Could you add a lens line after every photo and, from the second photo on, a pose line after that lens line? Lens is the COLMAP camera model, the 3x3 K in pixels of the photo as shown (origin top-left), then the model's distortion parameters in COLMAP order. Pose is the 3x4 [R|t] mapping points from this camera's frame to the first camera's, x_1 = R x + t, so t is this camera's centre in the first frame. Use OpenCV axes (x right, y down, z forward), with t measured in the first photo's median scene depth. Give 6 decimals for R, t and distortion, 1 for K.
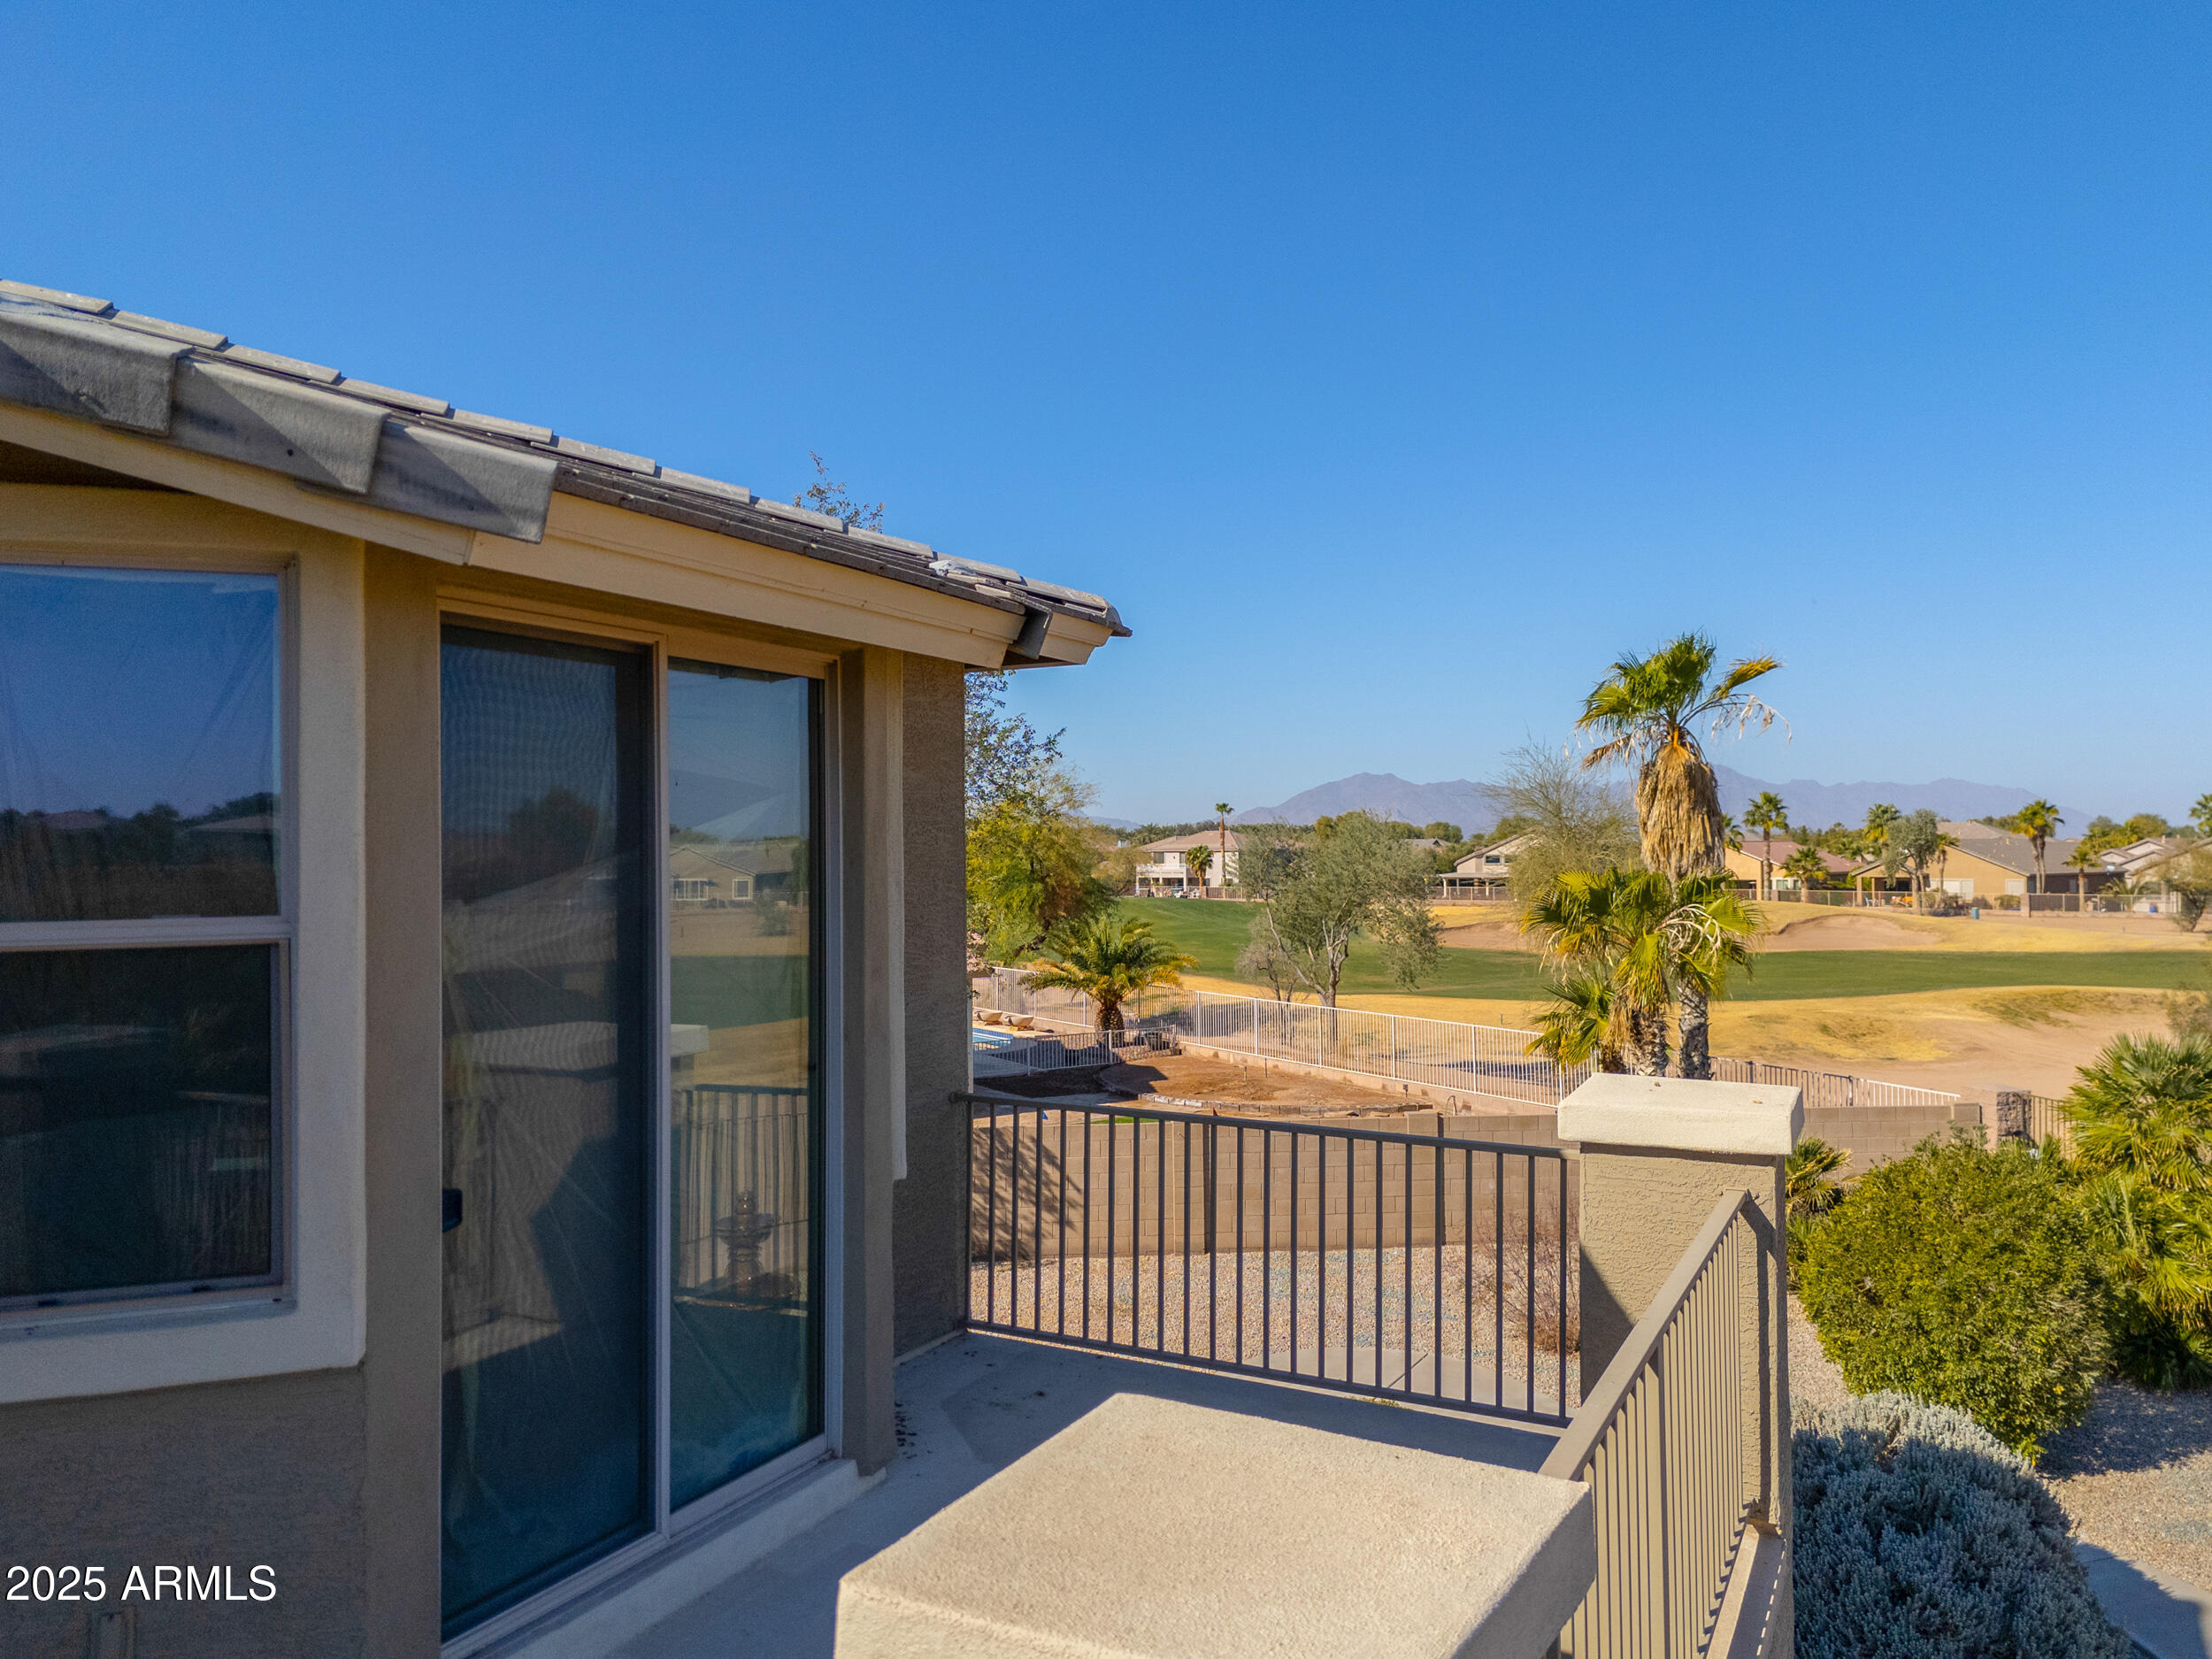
lens RADIAL K [[1679.2, 0, 1089.6], [0, 1679.2, 819.1], [0, 0, 1]] dist [0.031997, -0.024682]
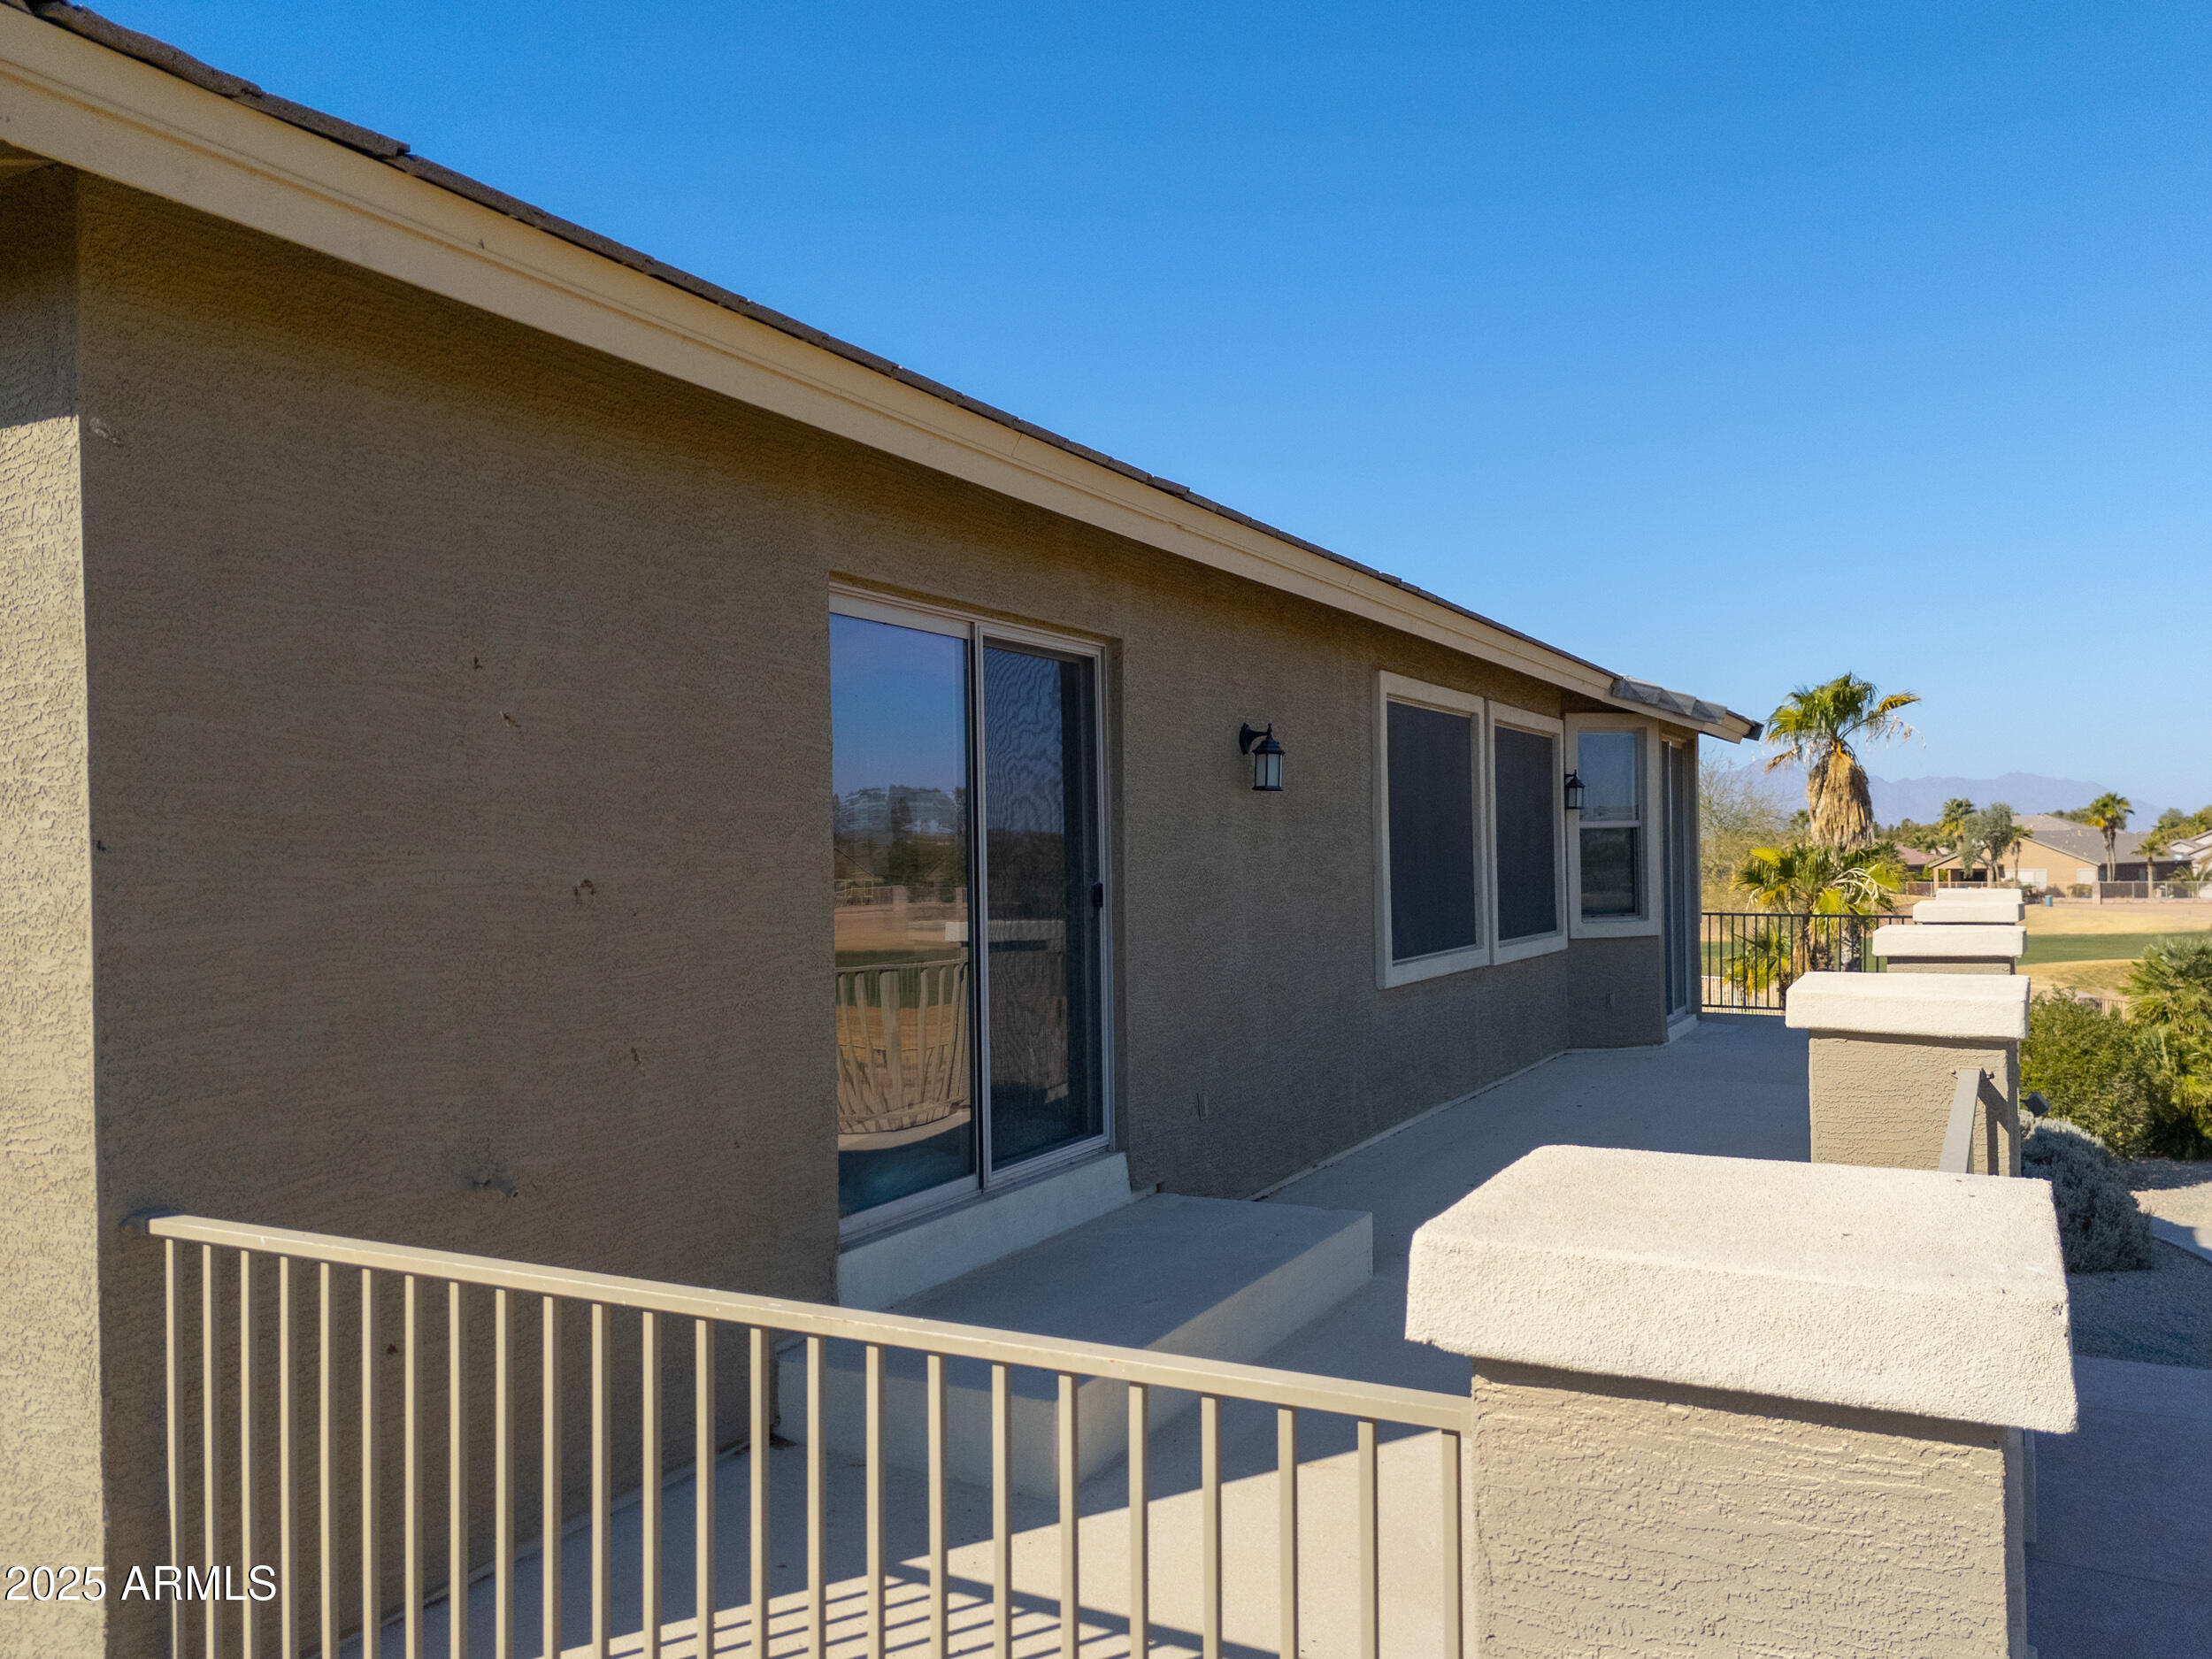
lens RADIAL K [[1679.2, 0, 1127.8], [0, 1679.2, 841.0], [0, 0, 1]] dist [0.031997, -0.024682]
pose [[0.999844, -0.010061, -0.014536, -0.124296], [0.010217, 0.999890, 0.010736, 0.003889], [0.014426, -0.010883, 0.999837, -0.223471]]
